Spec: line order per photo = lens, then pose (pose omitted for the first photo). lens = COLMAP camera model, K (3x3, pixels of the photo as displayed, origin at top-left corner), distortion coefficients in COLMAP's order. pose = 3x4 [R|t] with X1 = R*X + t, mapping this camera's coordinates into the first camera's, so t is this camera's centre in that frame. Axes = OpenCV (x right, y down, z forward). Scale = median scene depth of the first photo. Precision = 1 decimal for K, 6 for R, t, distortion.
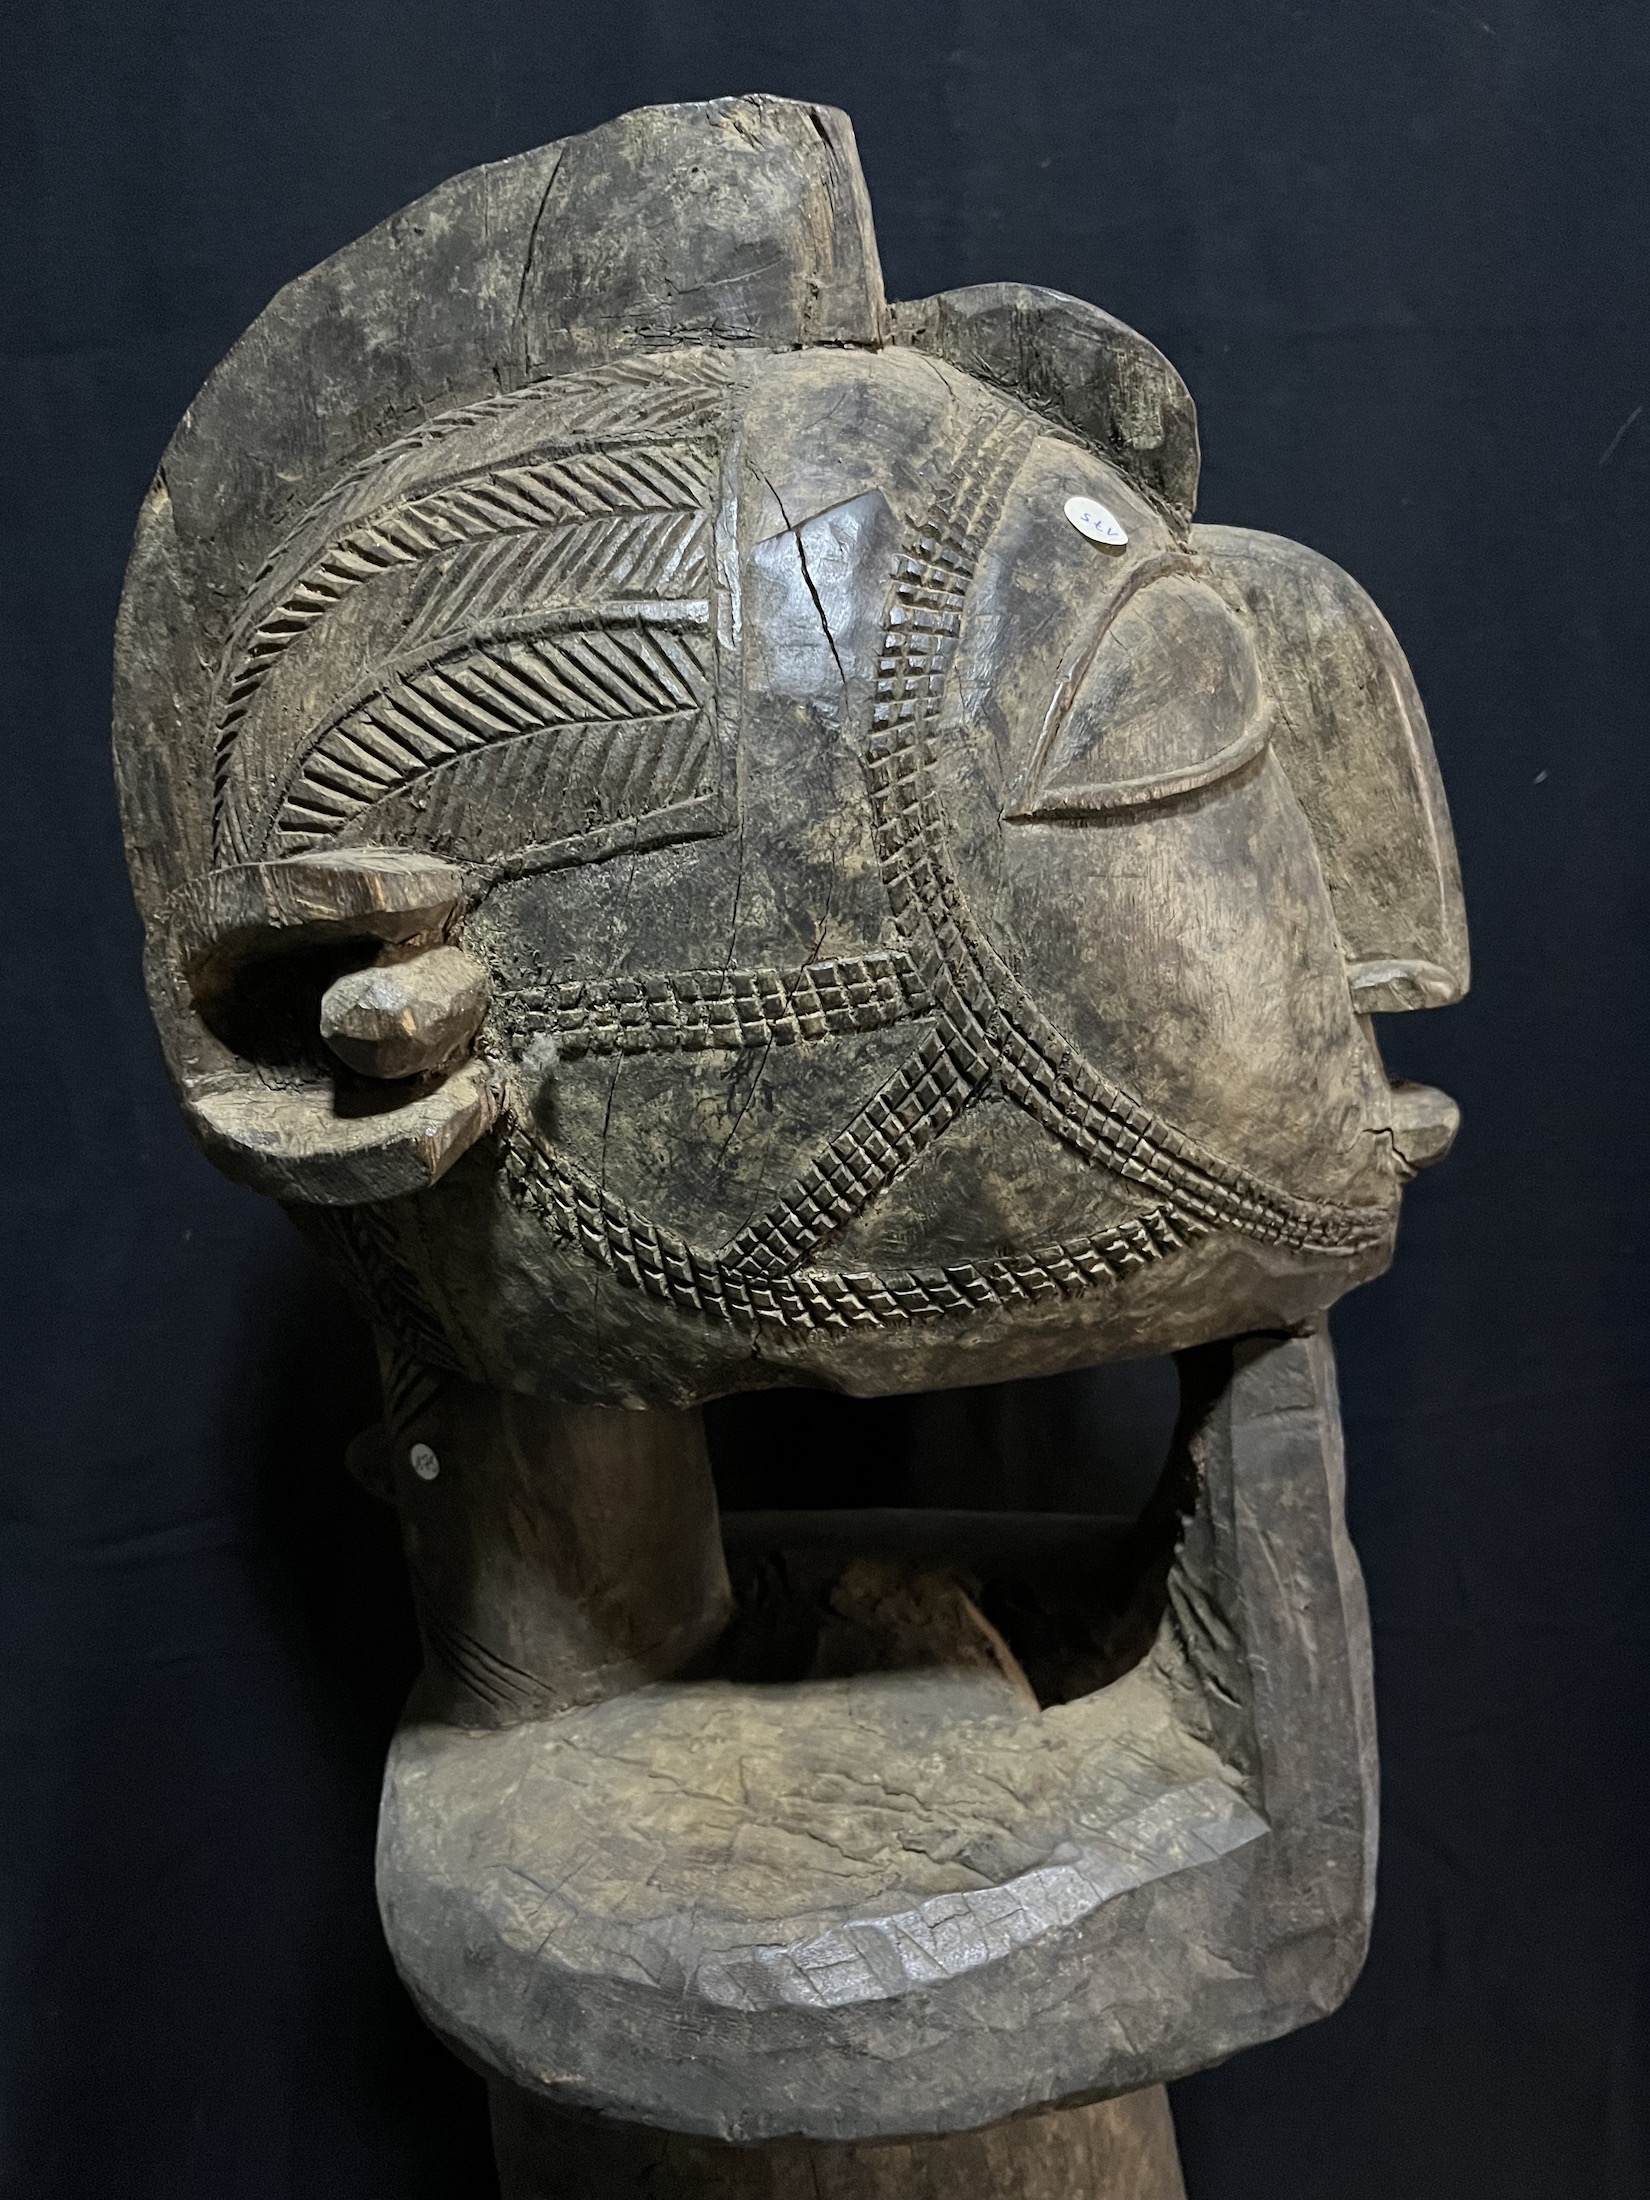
lens RADIAL K [[1688.7, 0, 828.7], [0, 1688.7, 1104.2], [0, 0, 1]] dist [0.018763, -0.034229]
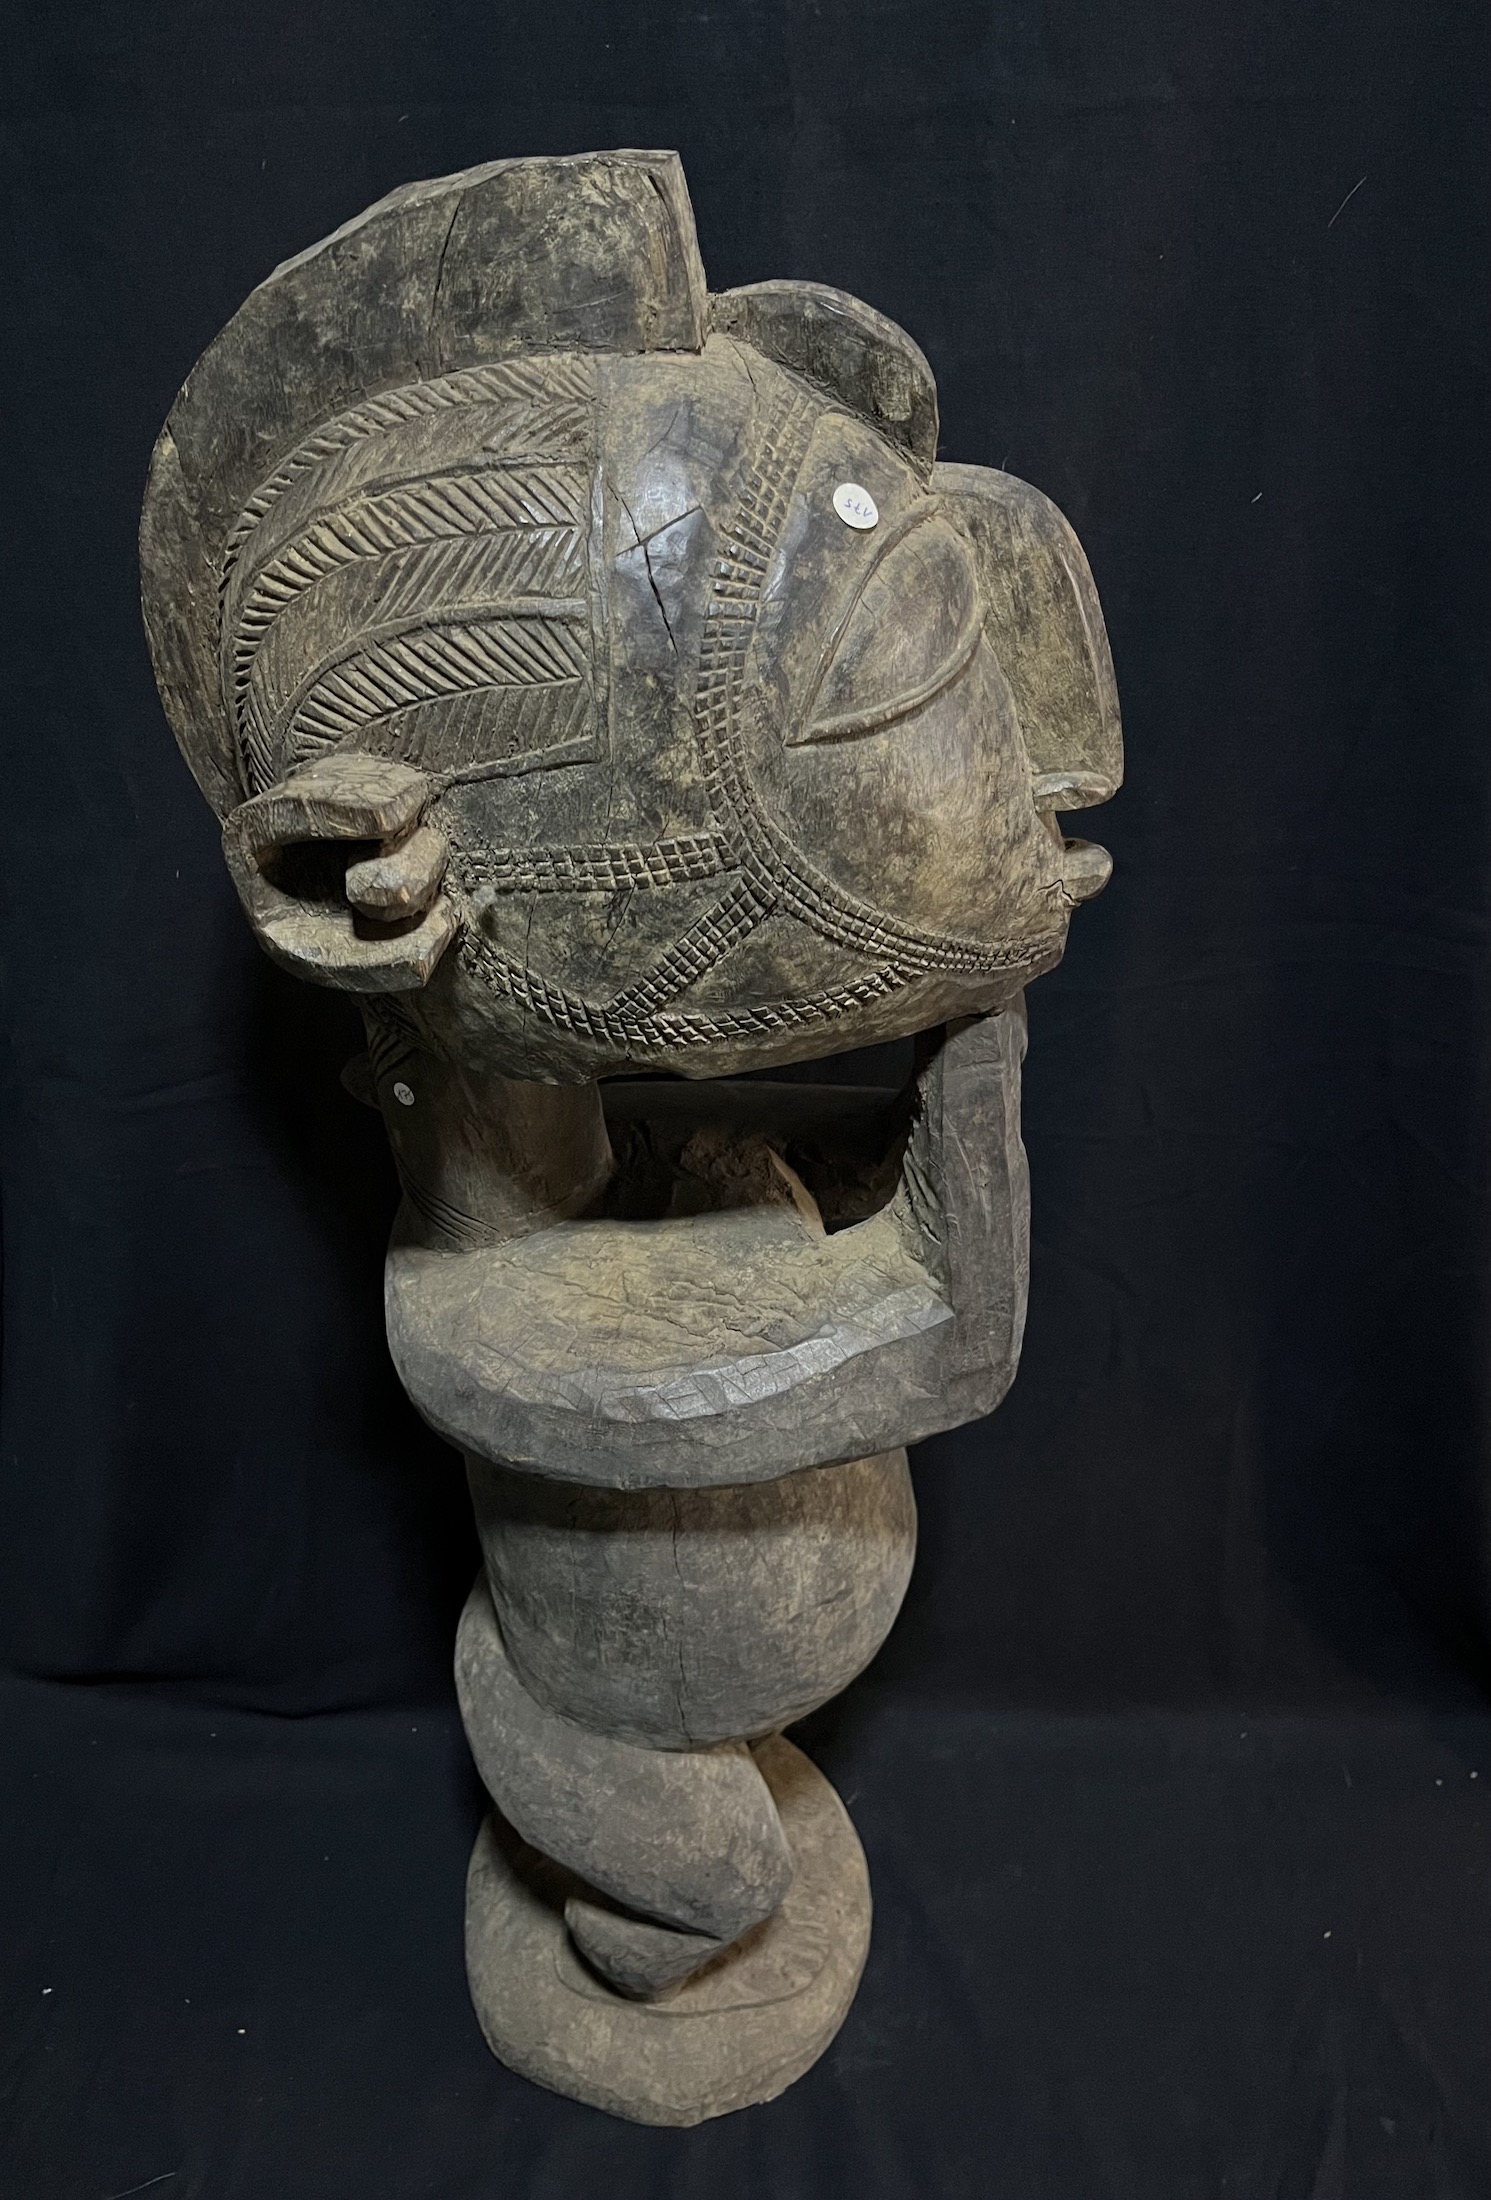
lens RADIAL K [[1640.8, 0, 739.1], [0, 1640.8, 1092.3], [0, 0, 1]] dist [0.012058, -0.029680]
pose [[0.999459, -0.011582, 0.030797, 0.011632], [0.000532, 0.941565, 0.336831, -0.324212], [-0.032899, -0.336633, 0.941061, -0.426311]]
